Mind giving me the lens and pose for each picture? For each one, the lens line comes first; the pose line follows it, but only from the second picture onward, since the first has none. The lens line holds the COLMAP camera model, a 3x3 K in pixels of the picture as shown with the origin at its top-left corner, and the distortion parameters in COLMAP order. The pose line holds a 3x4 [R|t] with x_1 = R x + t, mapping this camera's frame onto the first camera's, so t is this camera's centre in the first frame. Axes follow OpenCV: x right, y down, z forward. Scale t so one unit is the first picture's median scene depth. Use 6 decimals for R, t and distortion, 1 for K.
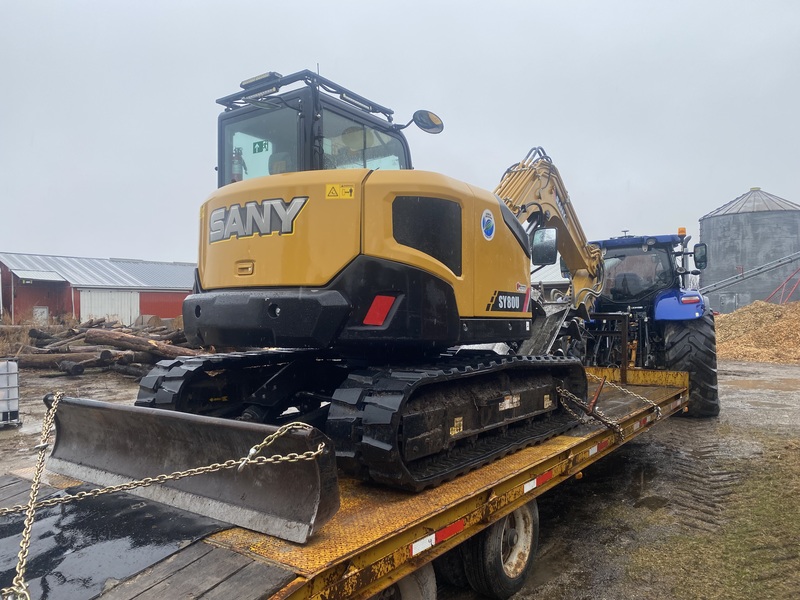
lens RADIAL K [[605.2, 0, 393.7], [0, 605.2, 297.6], [0, 0, 1]] dist [0.055366, -0.064908]
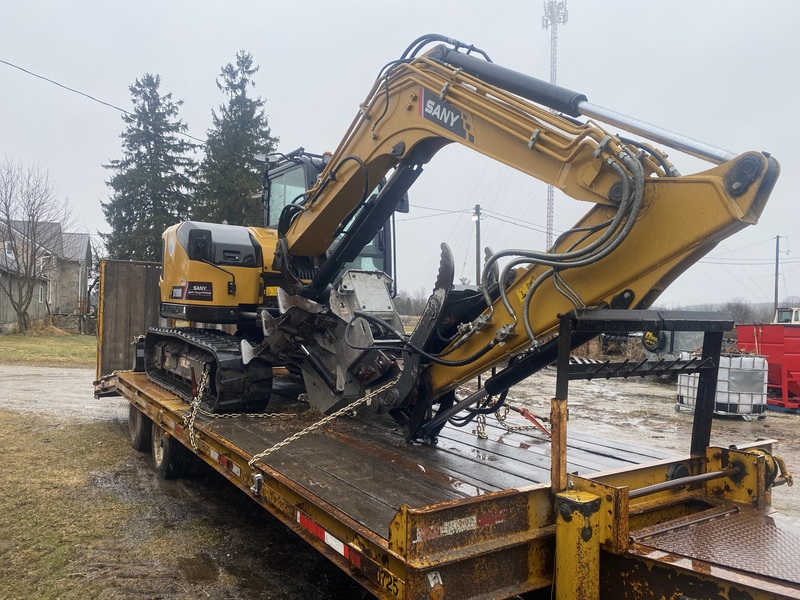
lens RADIAL K [[605.2, 0, 393.7], [0, 605.2, 297.6], [0, 0, 1]] dist [0.055366, -0.064908]
pose [[-0.348069, -0.013054, -0.937378, 1.366516], [0.006339, 0.999847, -0.016277, 0.045144], [0.937447, -0.011608, -0.347933, 1.969305]]
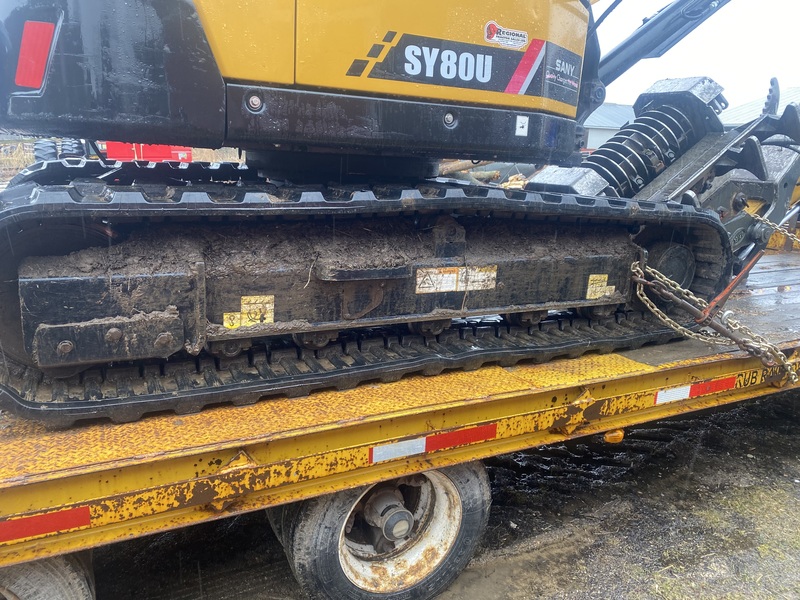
lens RADIAL K [[605.2, 0, 393.7], [0, 605.2, 297.6], [0, 0, 1]] dist [0.055366, -0.064908]
pose [[0.887051, 0.139195, -0.440187, 0.372124], [-0.025195, 0.966640, 0.254898, 0.059847], [0.460983, -0.215017, 0.860966, 0.540638]]
